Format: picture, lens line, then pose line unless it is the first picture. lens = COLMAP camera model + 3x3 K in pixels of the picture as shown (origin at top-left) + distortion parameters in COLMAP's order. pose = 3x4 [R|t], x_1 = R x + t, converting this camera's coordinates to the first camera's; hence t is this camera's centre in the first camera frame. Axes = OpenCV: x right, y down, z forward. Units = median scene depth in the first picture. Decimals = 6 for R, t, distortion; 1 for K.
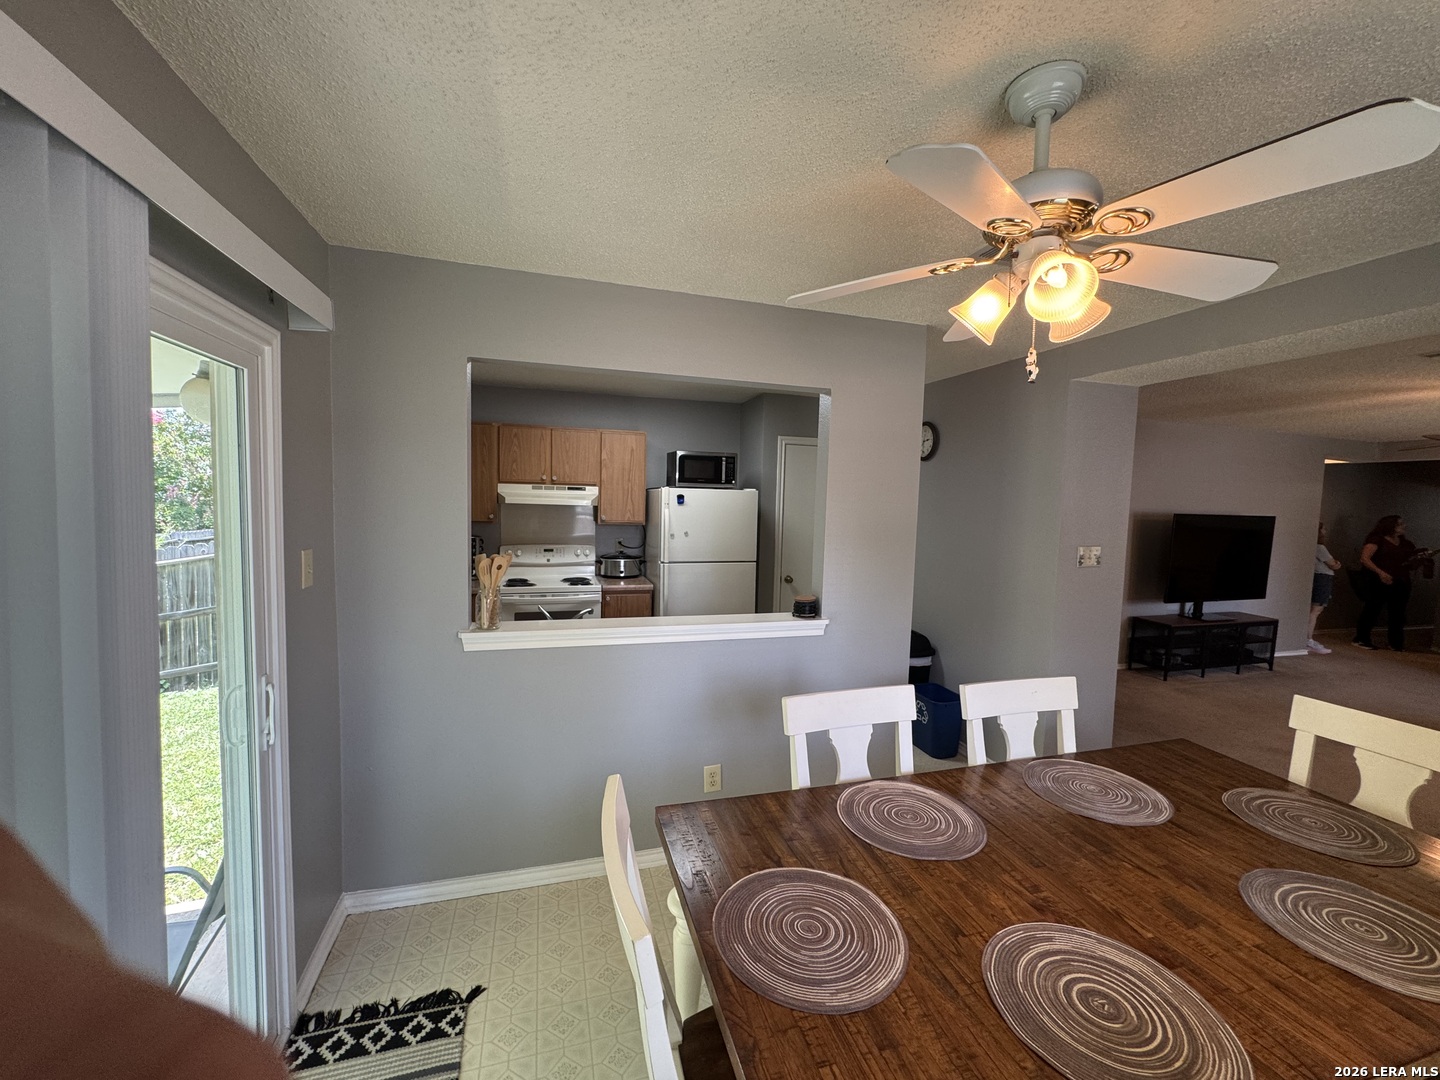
lens RADIAL K [[579.6, 0, 720.7], [0, 579.6, 534.1], [0, 0, 1]] dist [-0.006210, 0.000081]
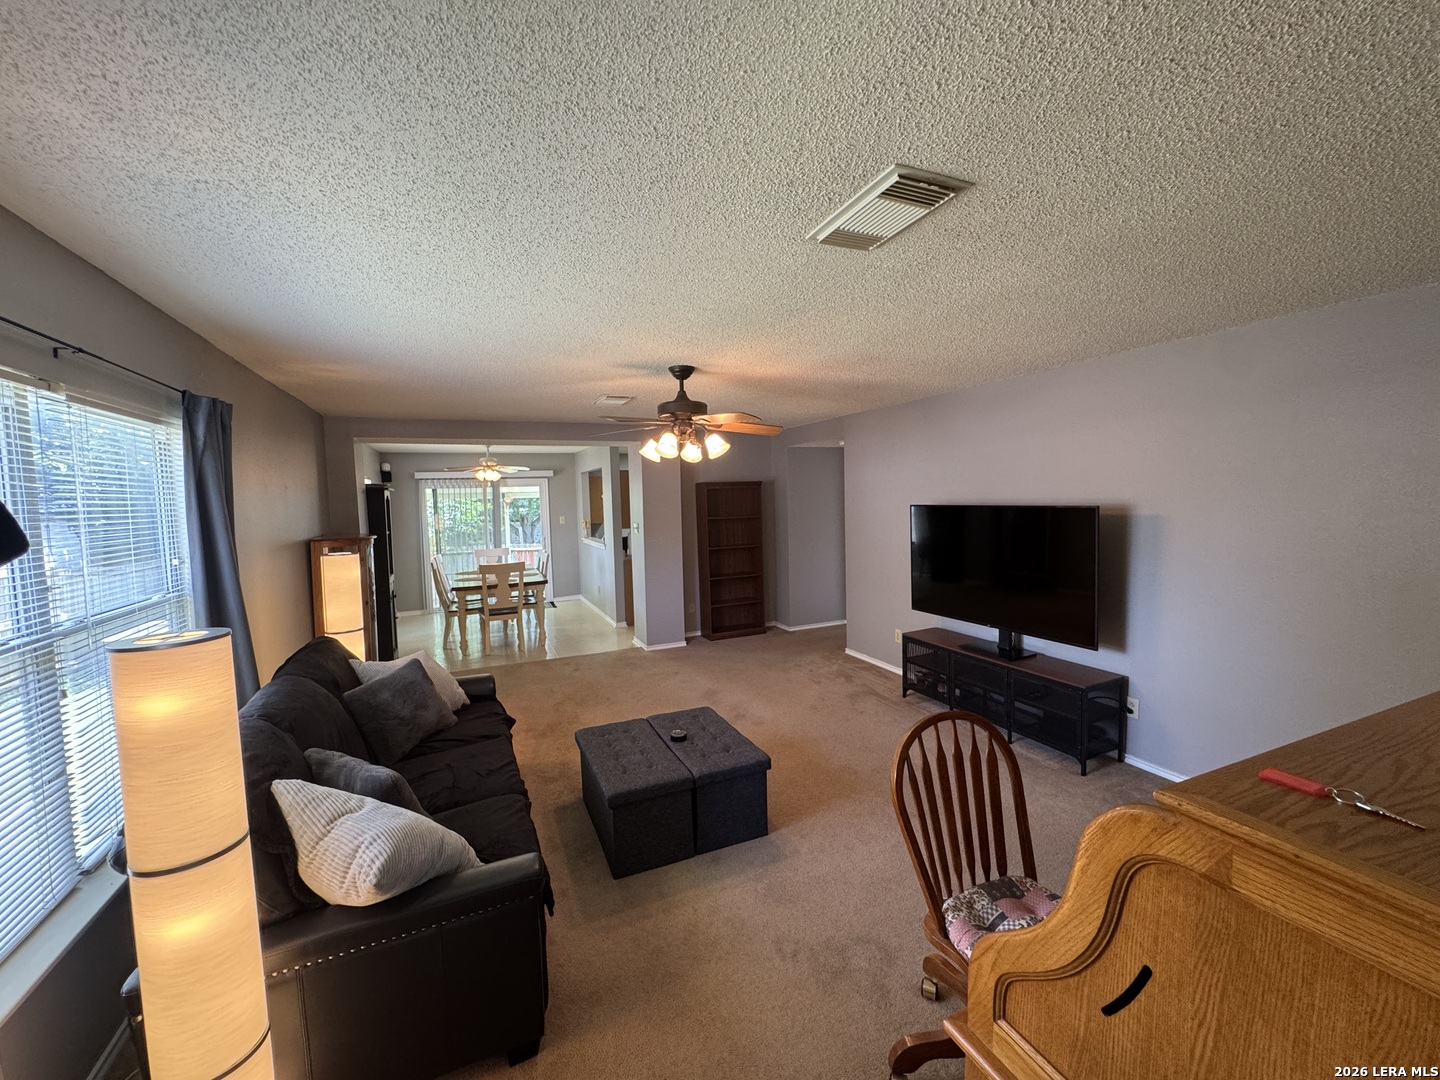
lens RADIAL K [[579.6, 0, 722.3], [0, 579.6, 541.7], [0, 0, 1]] dist [-0.006210, 0.000081]
pose [[0.121351, 0.044392, -0.991617, 3.238553], [-0.036056, 0.998537, 0.040290, -0.006322], [0.991955, 0.030865, 0.122774, 1.257644]]
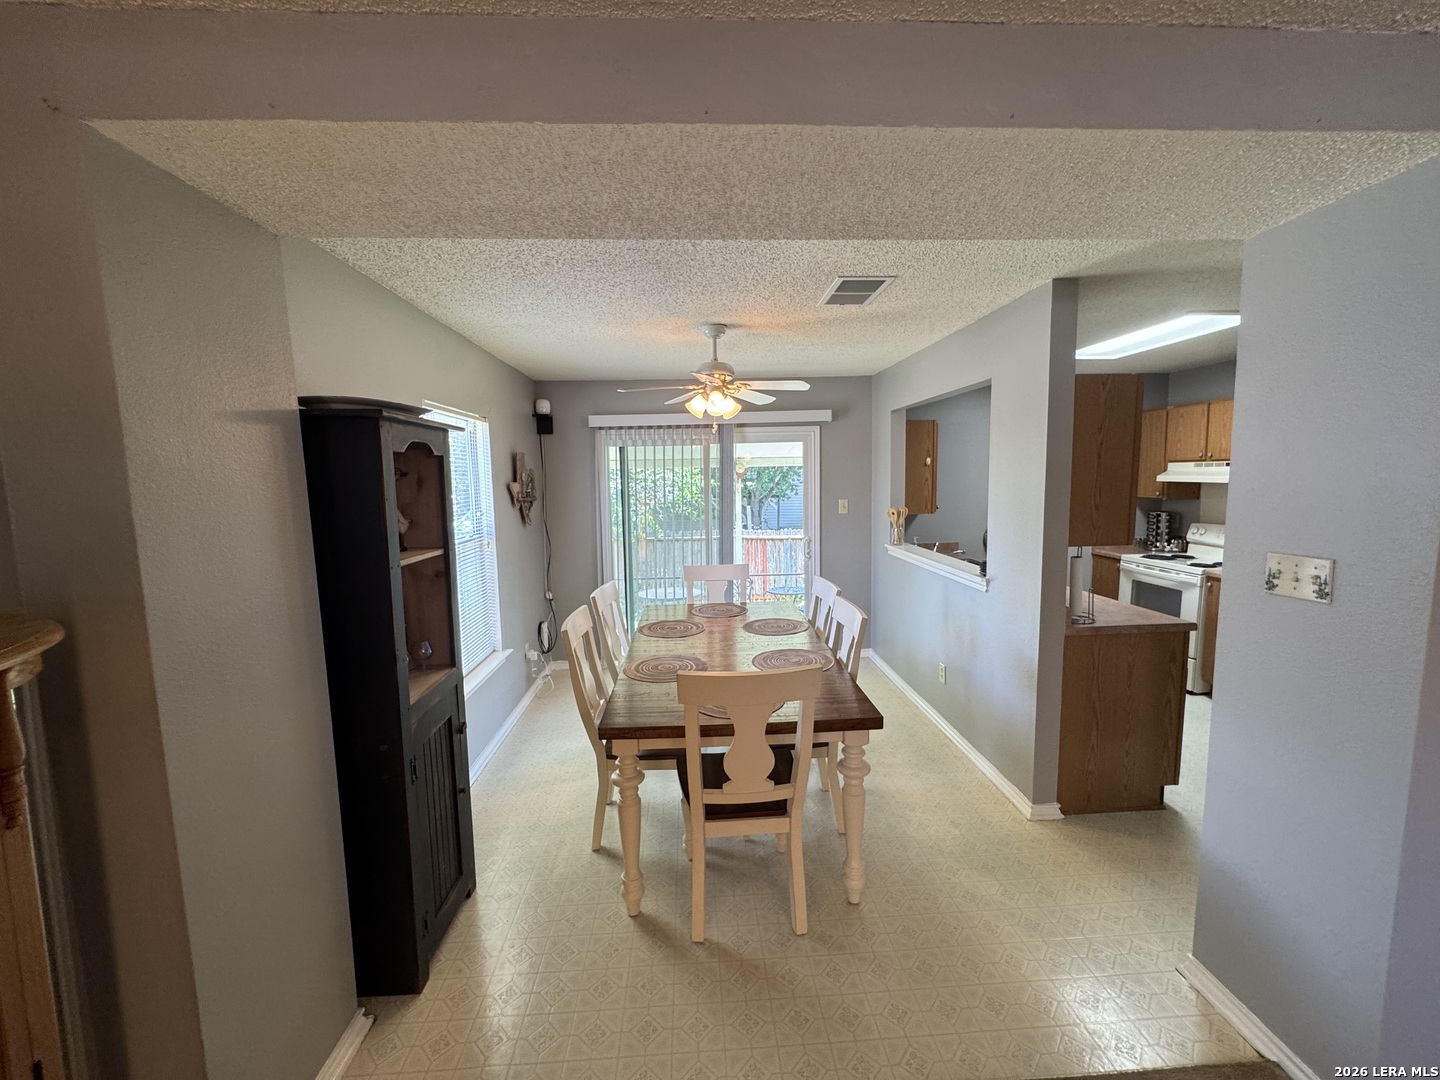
lens RADIAL K [[579.6, 0, 719.9], [0, 579.6, 538.0], [0, 0, 1]] dist [-0.006210, 0.000081]
pose [[-0.246554, 0.079428, -0.965869, 1.439151], [-0.048387, 0.994384, 0.094124, -0.016924], [0.967920, 0.069942, -0.241326, 0.777238]]
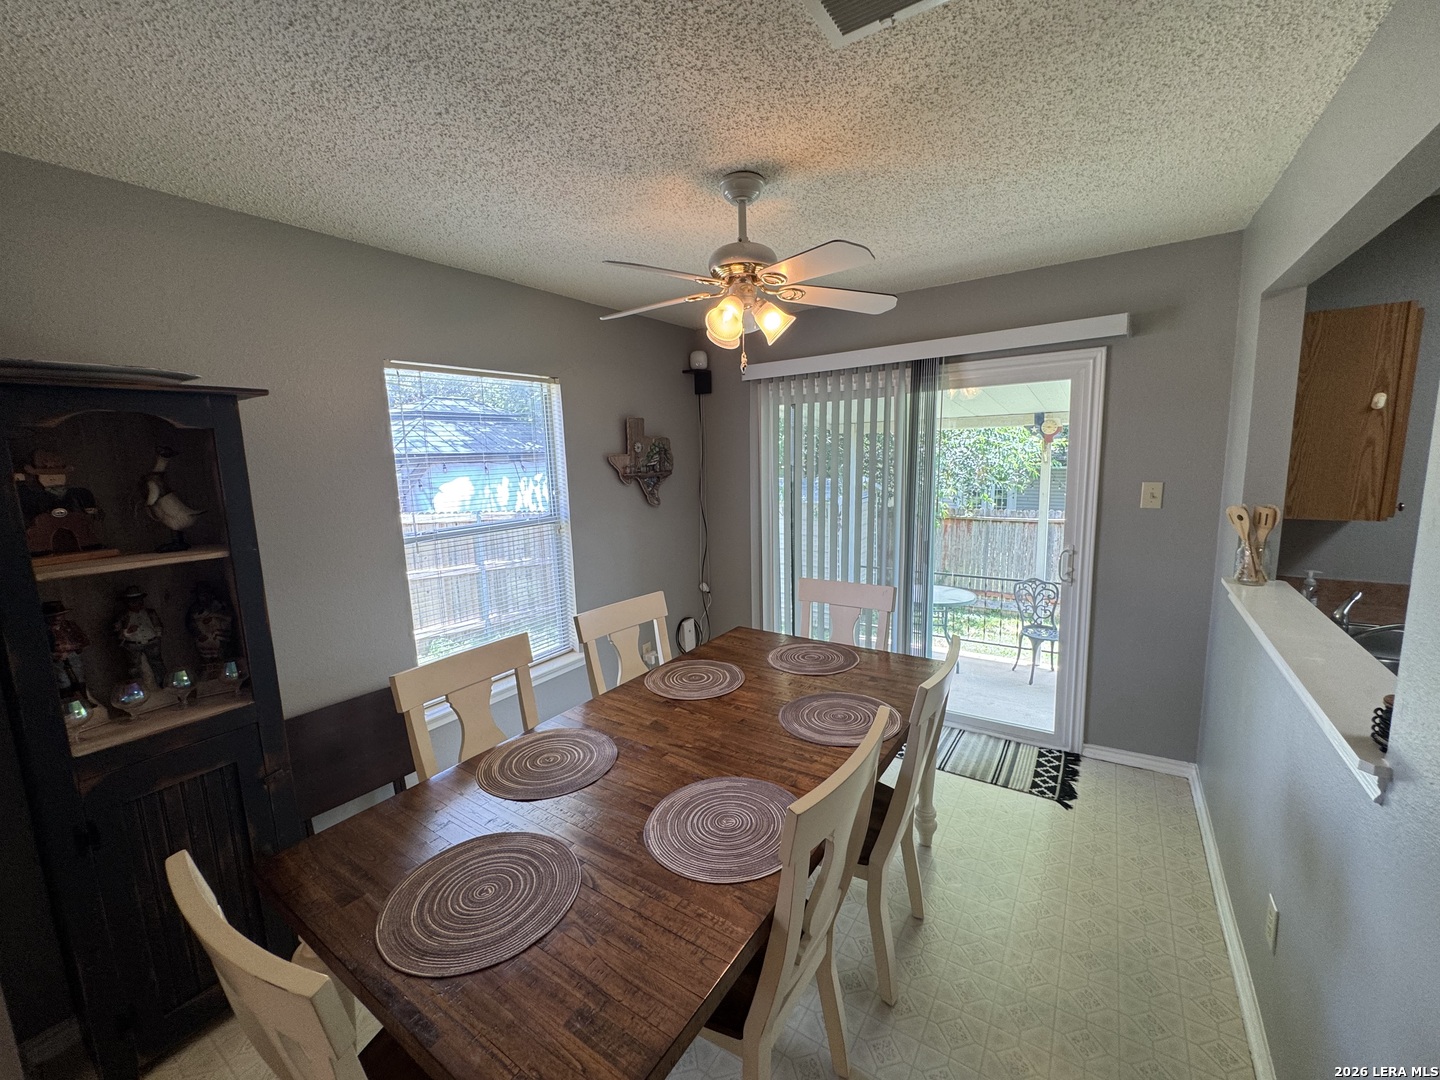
lens RADIAL K [[579.6, 0, 717.5], [0, 579.6, 540.3], [0, 0, 1]] dist [-0.006210, 0.000081]
pose [[-0.778604, 0.093612, -0.620494, 0.733098], [-0.028800, 0.982438, 0.184355, -0.048383], [0.626855, 0.161409, -0.762234, 1.011972]]
